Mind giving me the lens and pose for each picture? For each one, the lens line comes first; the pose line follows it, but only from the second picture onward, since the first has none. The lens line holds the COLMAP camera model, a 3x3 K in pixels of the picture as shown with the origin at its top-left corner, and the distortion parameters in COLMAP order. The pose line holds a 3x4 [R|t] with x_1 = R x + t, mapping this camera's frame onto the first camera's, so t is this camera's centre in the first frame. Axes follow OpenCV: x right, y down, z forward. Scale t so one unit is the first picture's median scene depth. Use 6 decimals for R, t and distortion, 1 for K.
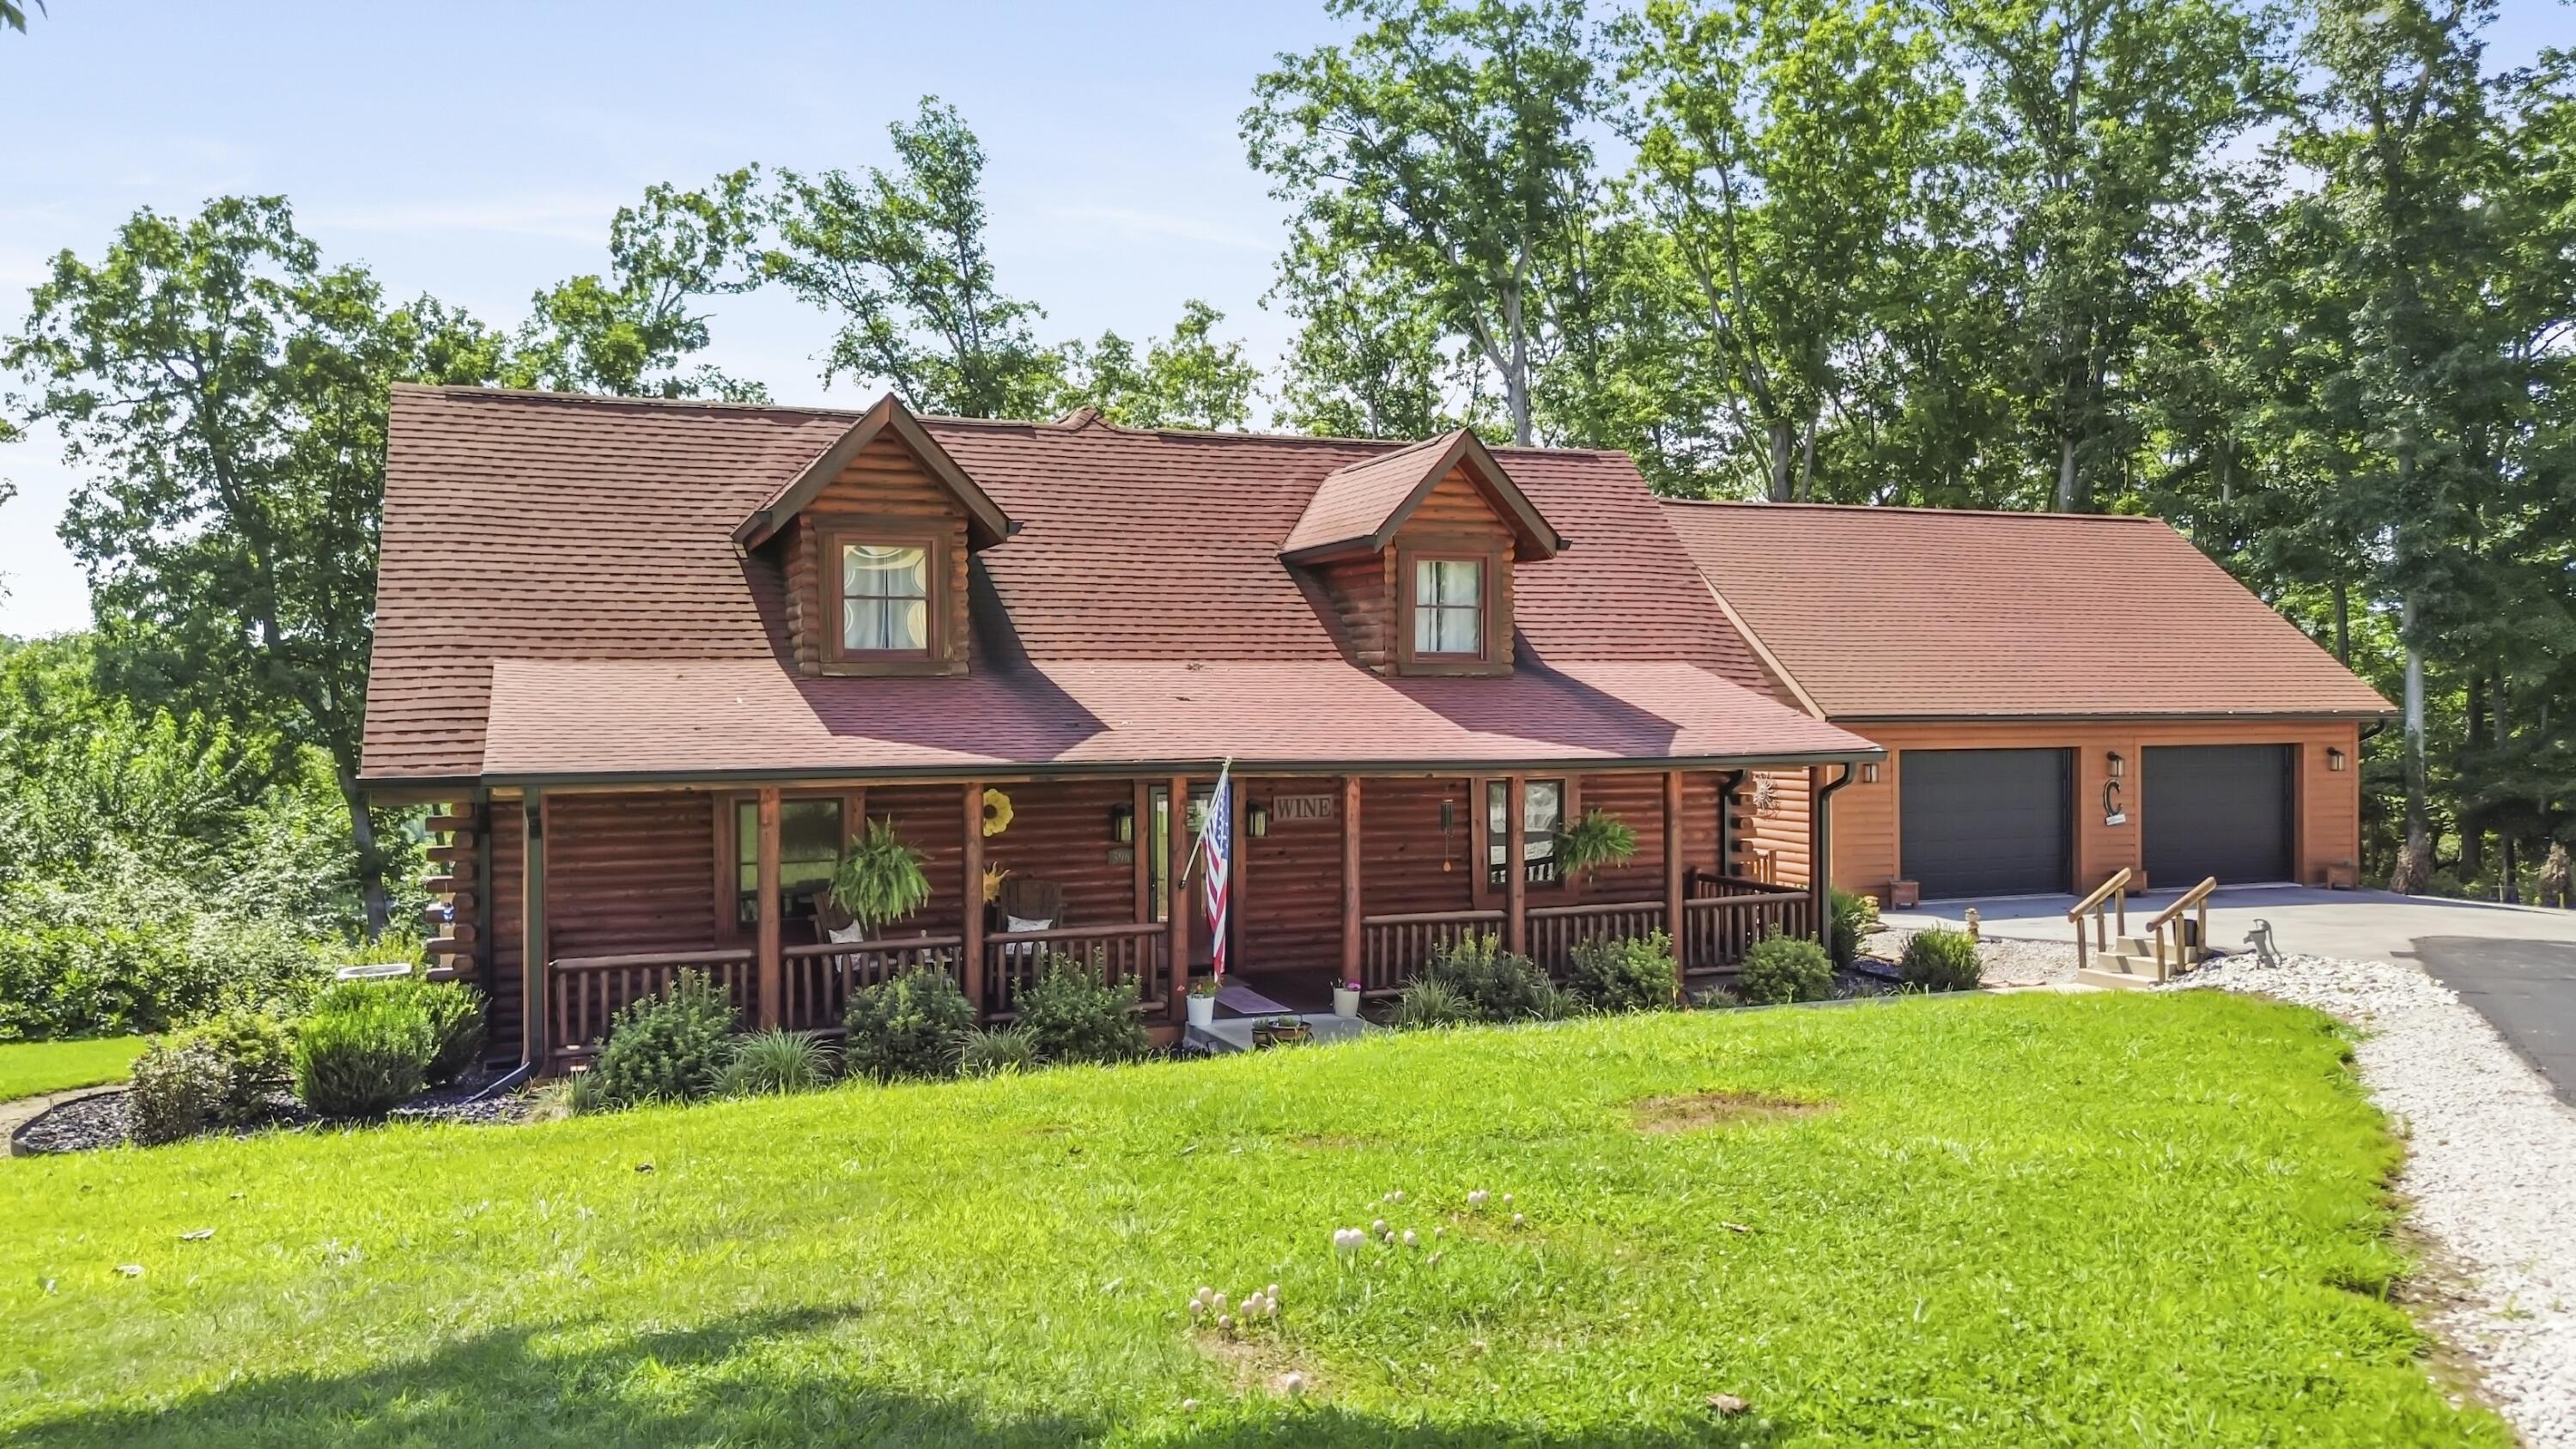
lens RADIAL K [[1821.1, 0, 1300.9], [0, 1821.1, 713.6], [0, 0, 1]] dist [0.068935, -0.089498]
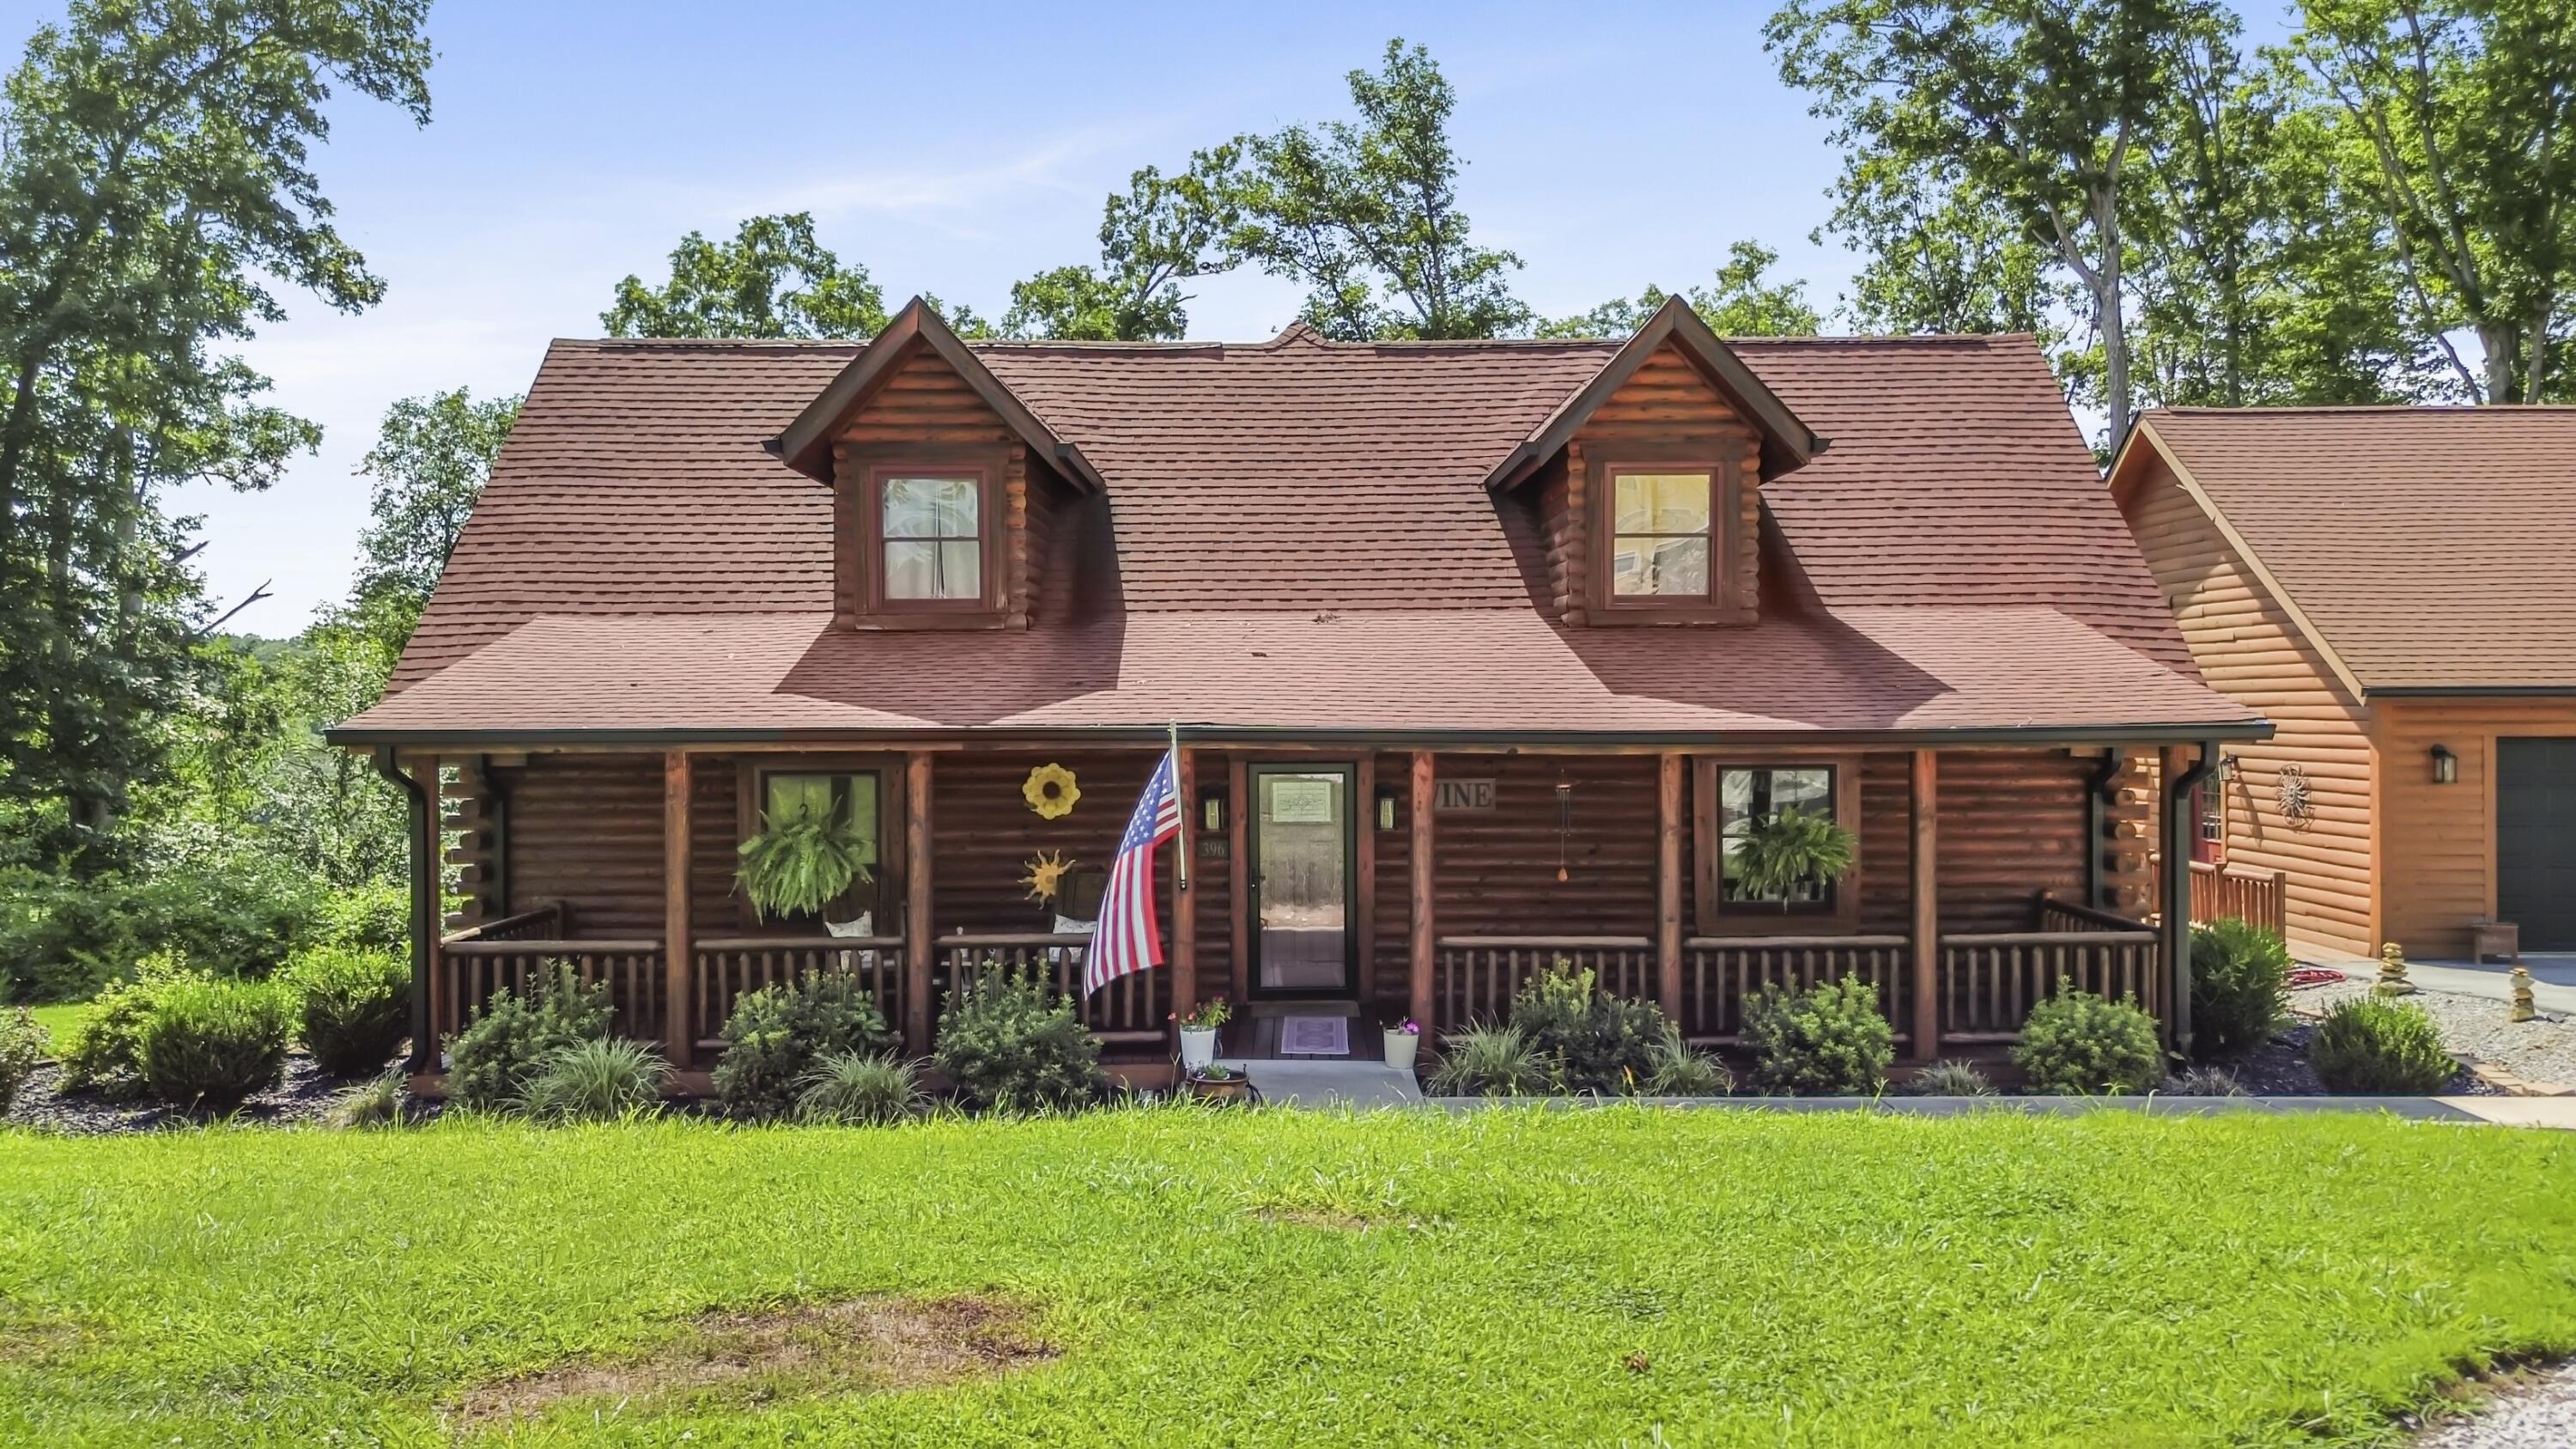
lens RADIAL K [[1824.3, 0, 1296.4], [0, 1824.3, 715.3], [0, 0, 1]] dist [0.045018, -0.039380]
pose [[0.929126, 0.003498, -0.369746, 0.107179], [-0.002565, 0.999992, 0.003015, 0.007115], [0.369754, -0.001853, 0.929128, 0.112768]]
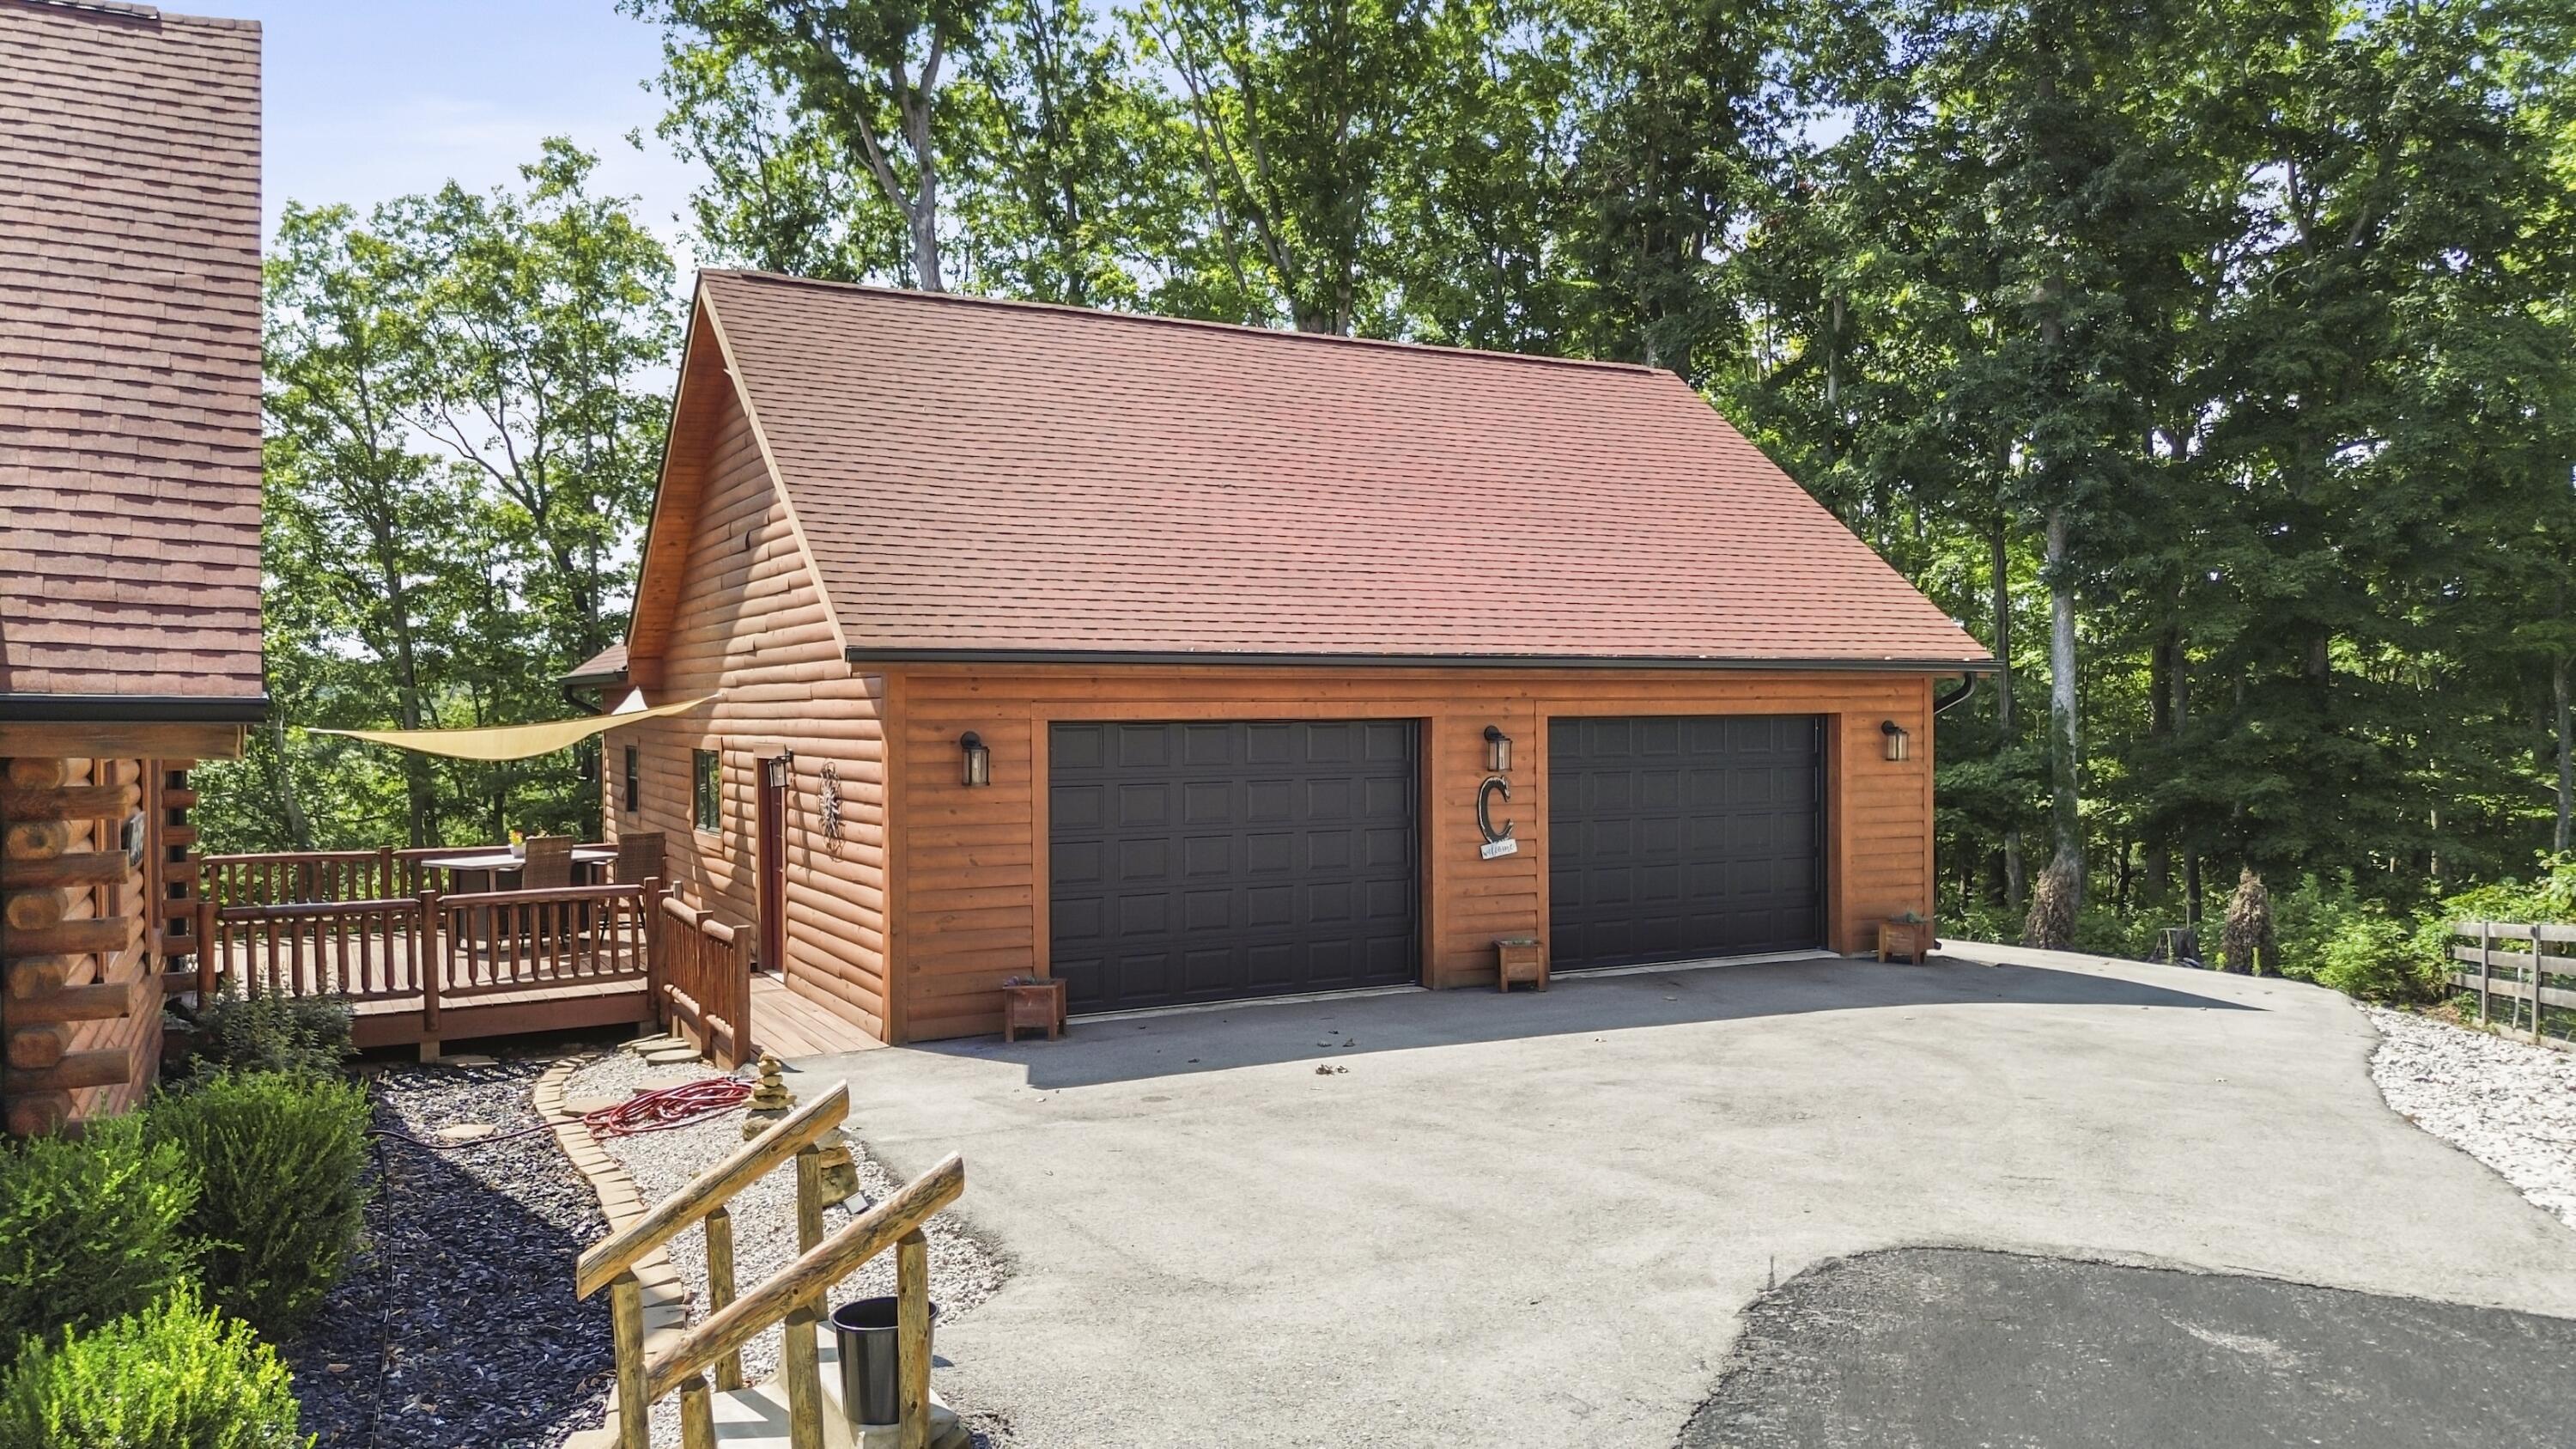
lens RADIAL K [[1824.3, 0, 1296.4], [0, 1824.3, 715.3], [0, 0, 1]] dist [0.045018, -0.039380]
pose [[0.993216, -0.000333, 0.116281, 0.225767], [0.000389, 1.000000, -0.000456, 0.012503], [-0.116281, 0.000498, 0.993216, 0.327122]]
